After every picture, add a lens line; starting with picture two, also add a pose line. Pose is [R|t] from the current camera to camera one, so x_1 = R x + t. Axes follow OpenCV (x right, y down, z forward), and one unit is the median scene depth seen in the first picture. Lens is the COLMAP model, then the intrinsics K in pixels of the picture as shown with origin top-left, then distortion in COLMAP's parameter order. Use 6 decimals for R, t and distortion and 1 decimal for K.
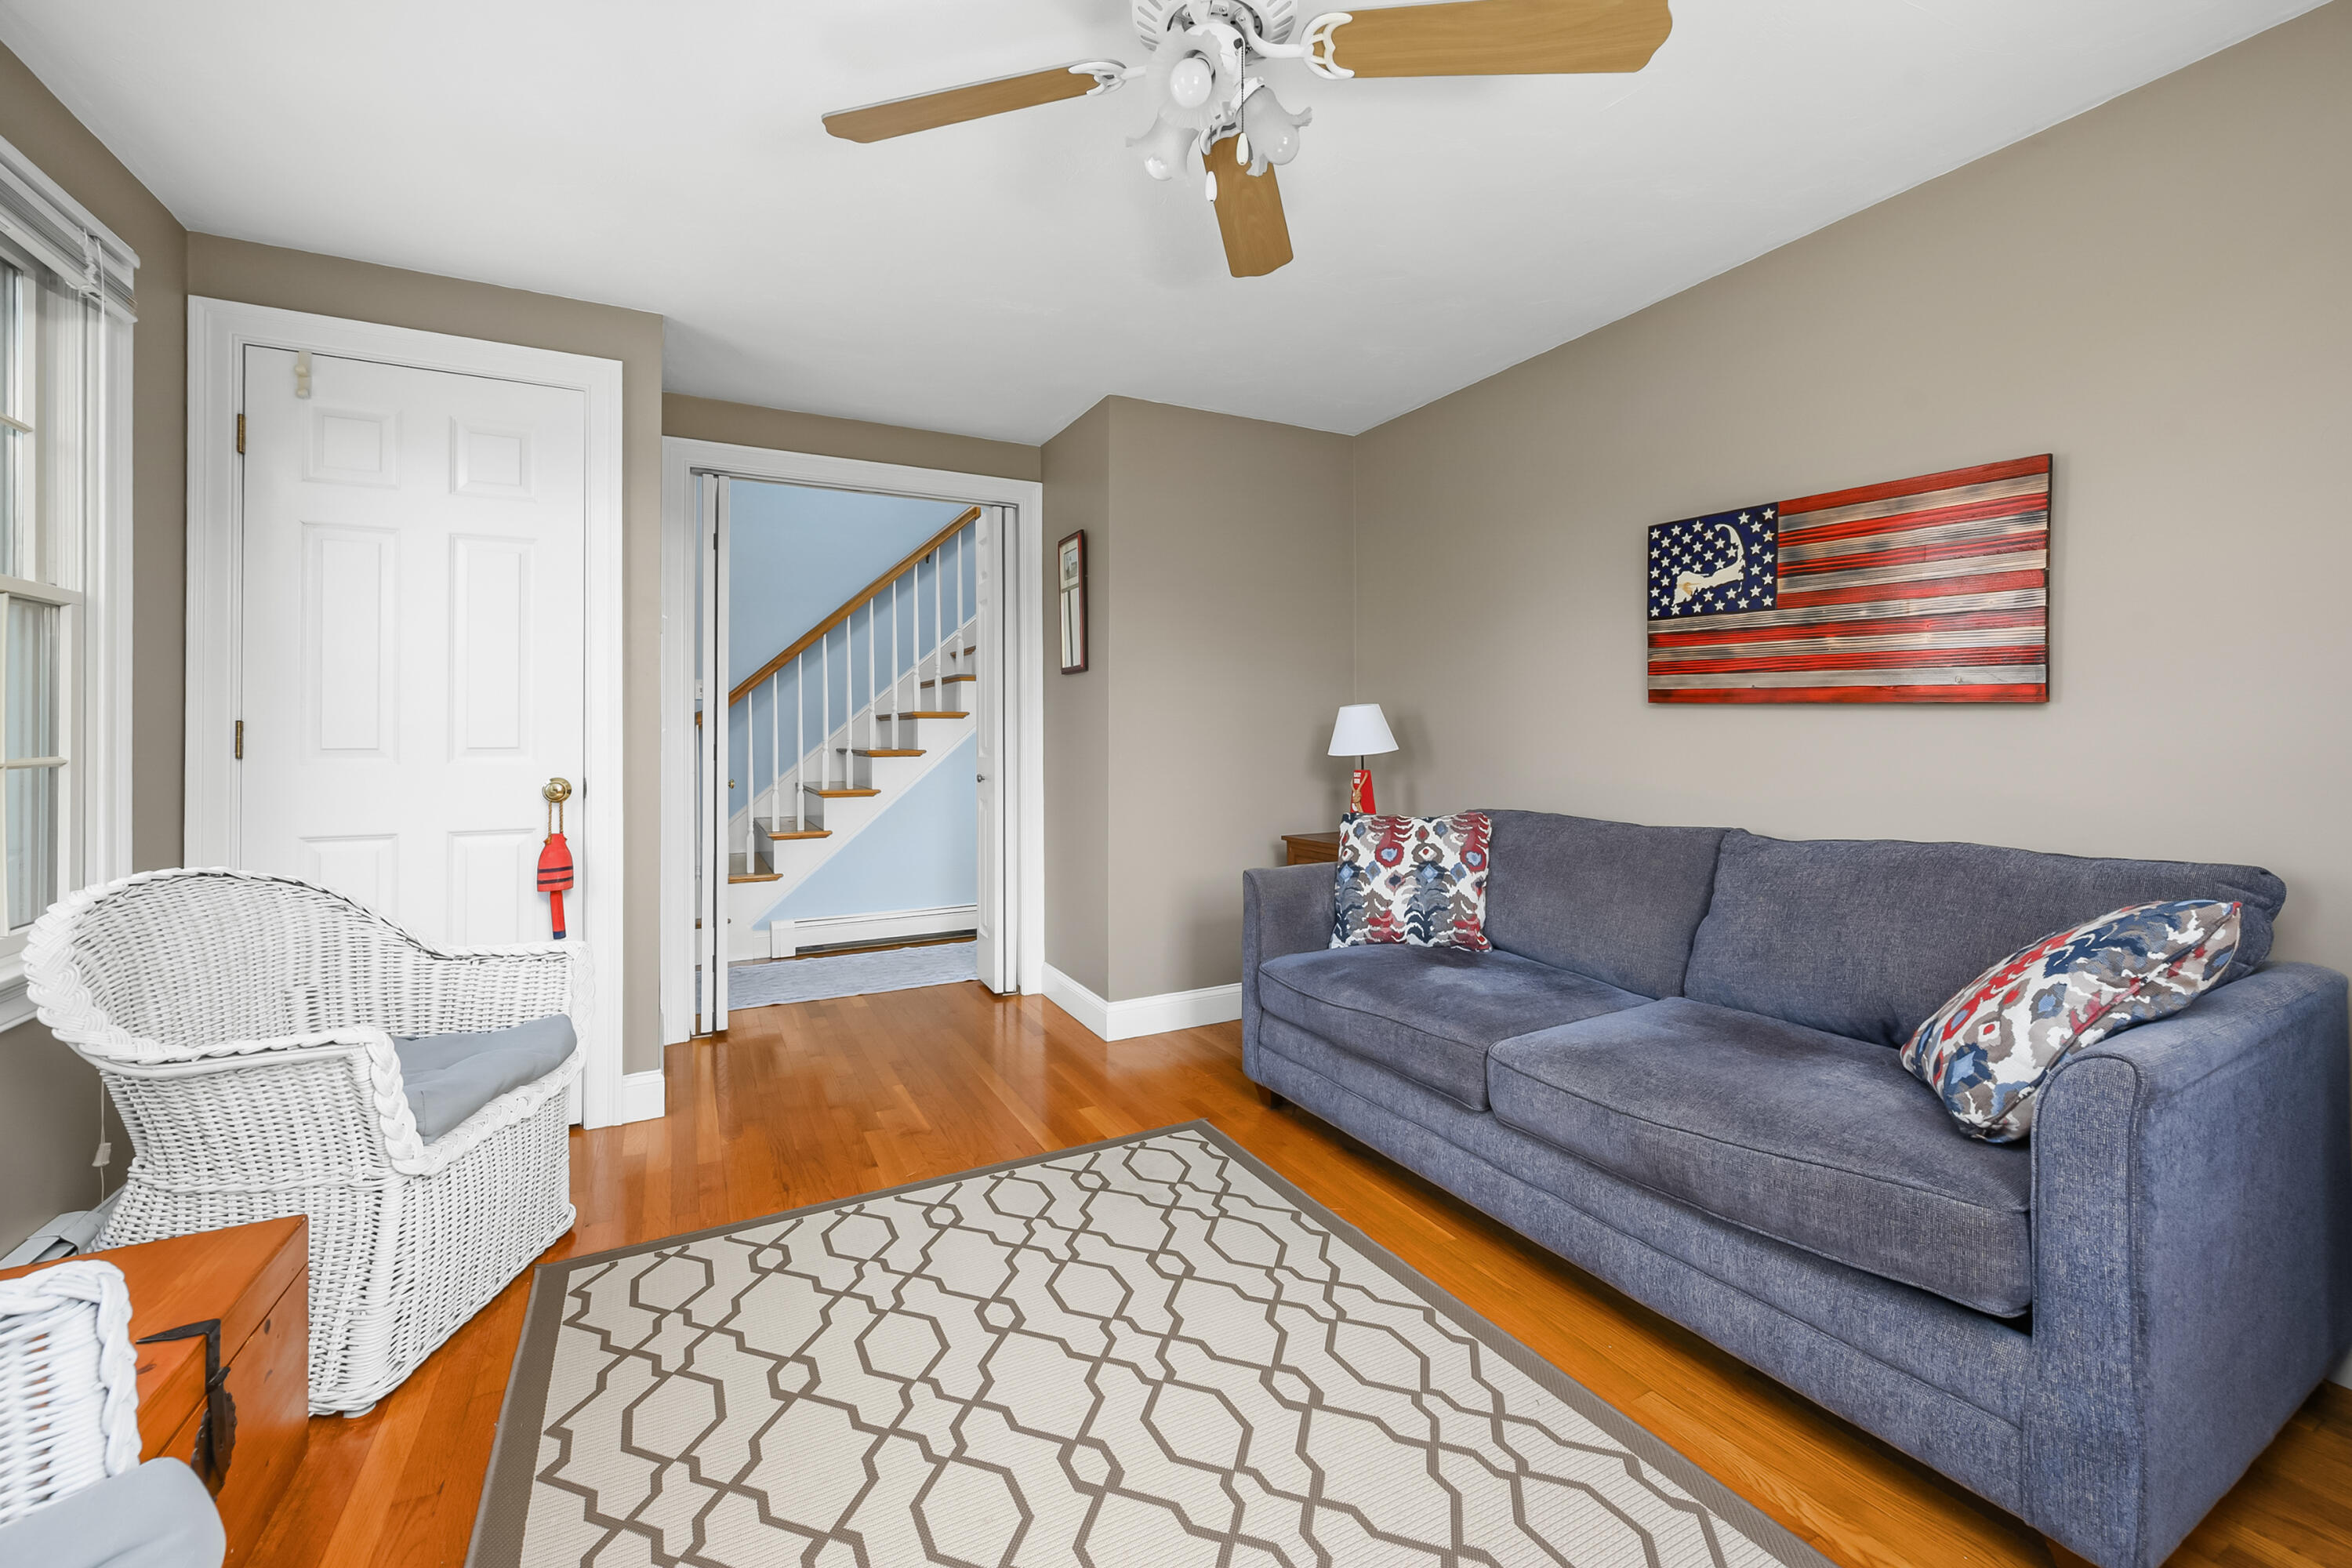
lens RADIAL K [[996.7, 0, 1174.2], [0, 996.7, 714.8], [0, 0, 1]] dist [0.032560, 0.000362]
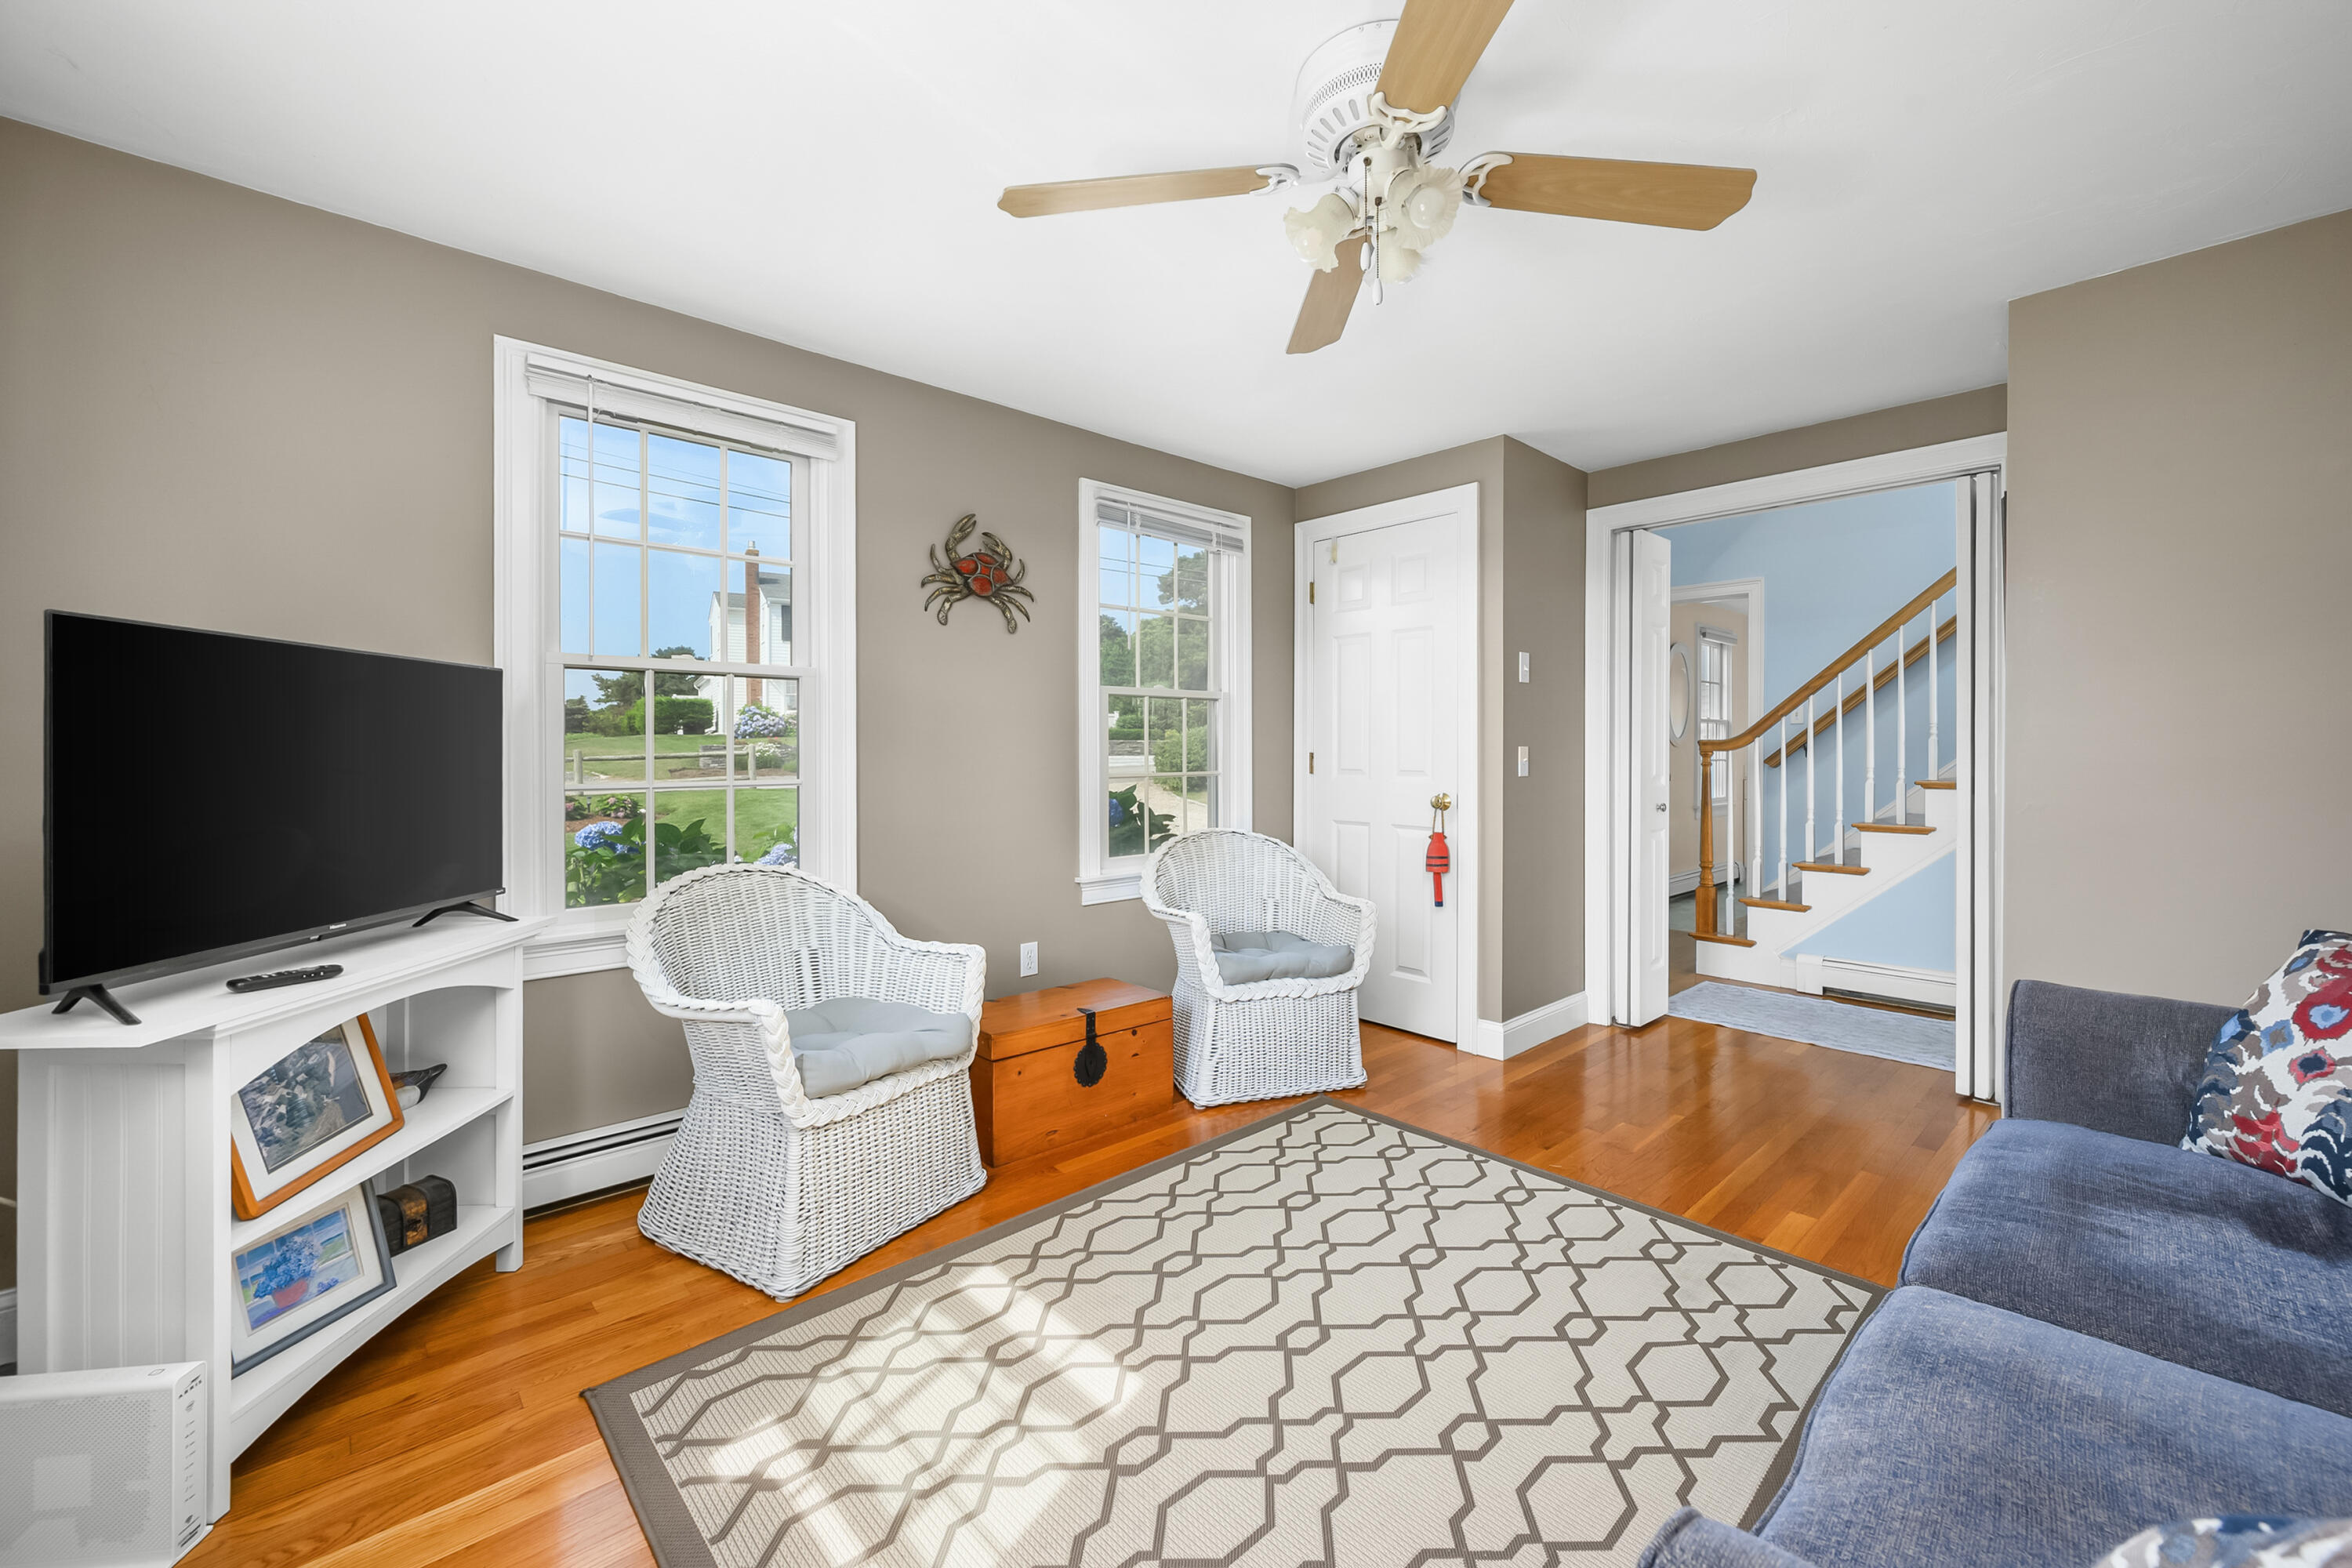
lens RADIAL K [[953.4, 0, 1177.0], [0, 953.4, 749.8], [0, 0, 1]] dist [0.028594, 0.000348]
pose [[0.273026, 0.004006, -0.961998, 0.575516], [0.004092, 0.999977, 0.005326, -0.006721], [0.961998, -0.005390, 0.273003, 0.283732]]
